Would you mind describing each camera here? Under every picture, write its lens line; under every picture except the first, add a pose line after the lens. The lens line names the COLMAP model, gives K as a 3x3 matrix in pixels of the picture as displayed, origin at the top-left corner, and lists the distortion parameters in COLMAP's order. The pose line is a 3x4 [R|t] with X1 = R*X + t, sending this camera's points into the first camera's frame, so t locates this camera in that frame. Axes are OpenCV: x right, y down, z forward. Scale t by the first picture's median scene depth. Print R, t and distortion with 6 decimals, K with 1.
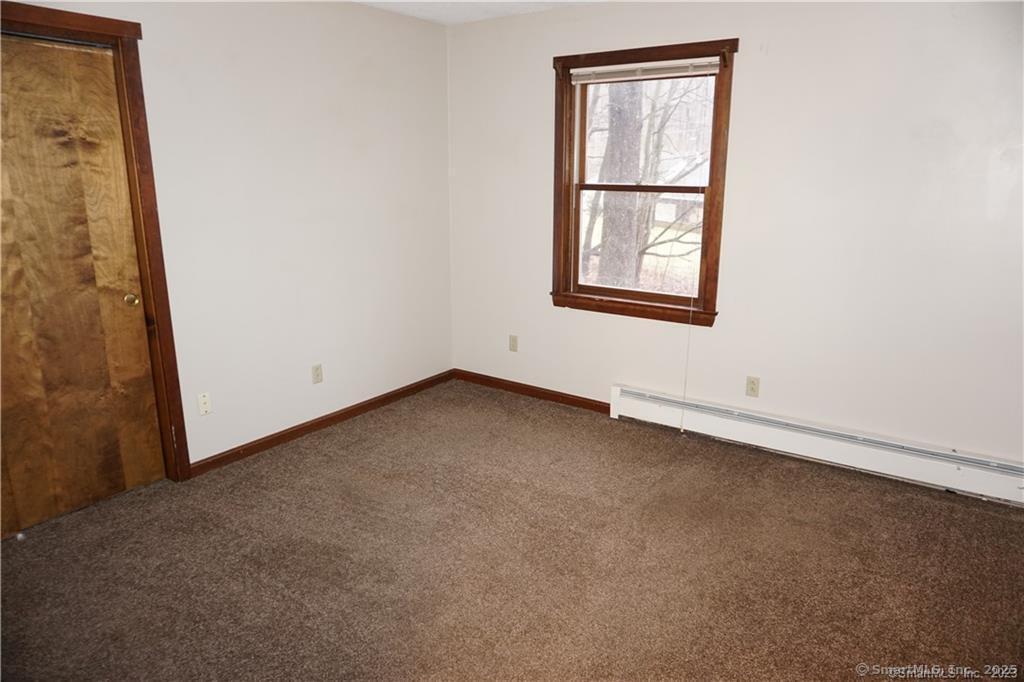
lens RADIAL K [[679.8, 0, 494.5], [0, 679.8, 339.9], [0, 0, 1]] dist [-0.048100, 0.034007]
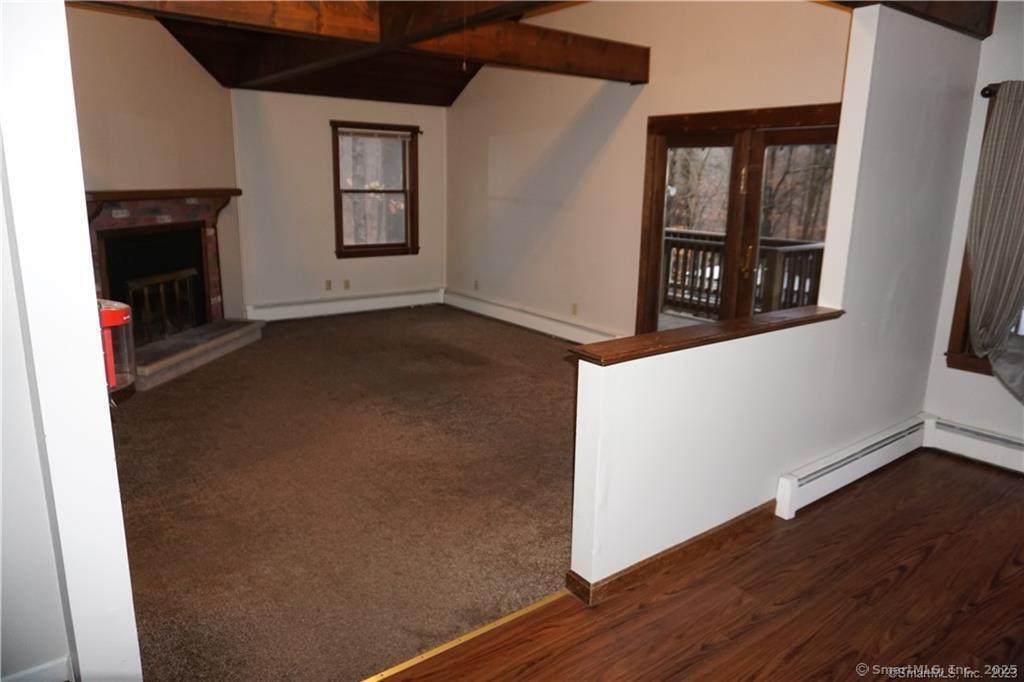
lens RADIAL K [[679.8, 0, 518.0], [0, 679.8, 339.0], [0, 0, 1]] dist [-0.048100, 0.034007]
pose [[0.276495, -0.205311, 0.938828, -1.498803], [0.211626, 0.965940, 0.148913, -0.011706], [-0.937425, 0.157507, 0.310526, 0.048726]]
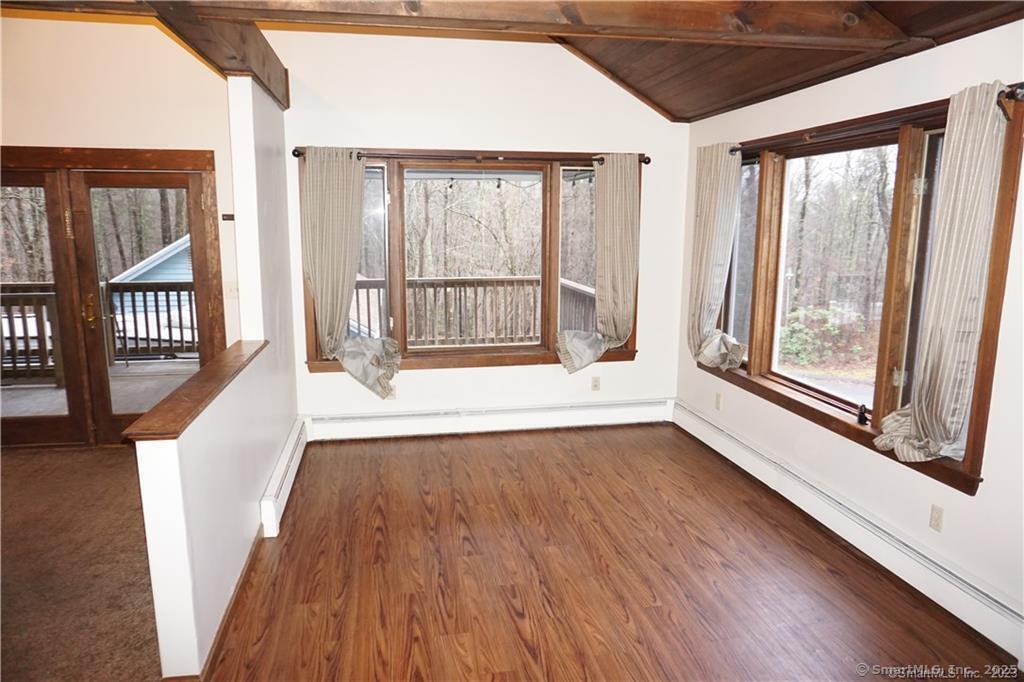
lens RADIAL K [[679.8, 0, 511.1], [0, 679.8, 337.2], [0, 0, 1]] dist [-0.048100, 0.034007]
pose [[-0.728844, -0.114952, 0.674961, -1.485618], [0.162124, 0.928795, 0.333249, -0.095400], [-0.665208, 0.352314, -0.658310, 0.300899]]
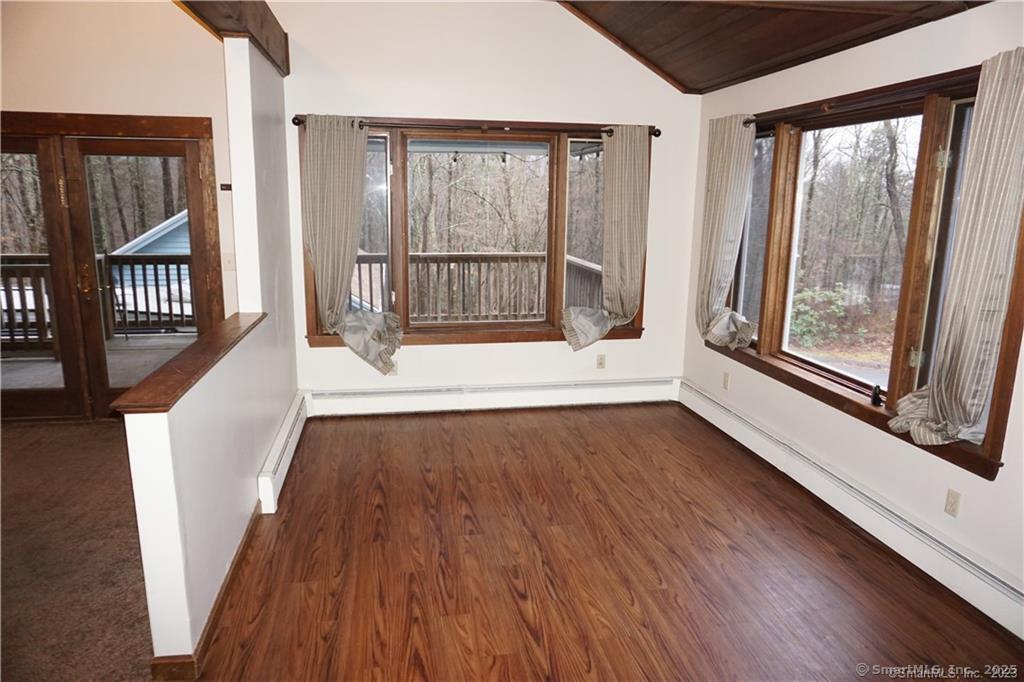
lens RADIAL K [[679.8, 0, 511.8], [0, 679.8, 336.8], [0, 0, 1]] dist [-0.048100, 0.034007]
pose [[-0.725286, -0.143481, 0.673330, -1.468724], [0.153094, 0.919938, 0.360939, -0.083510], [-0.671210, 0.364867, -0.645252, 0.288343]]
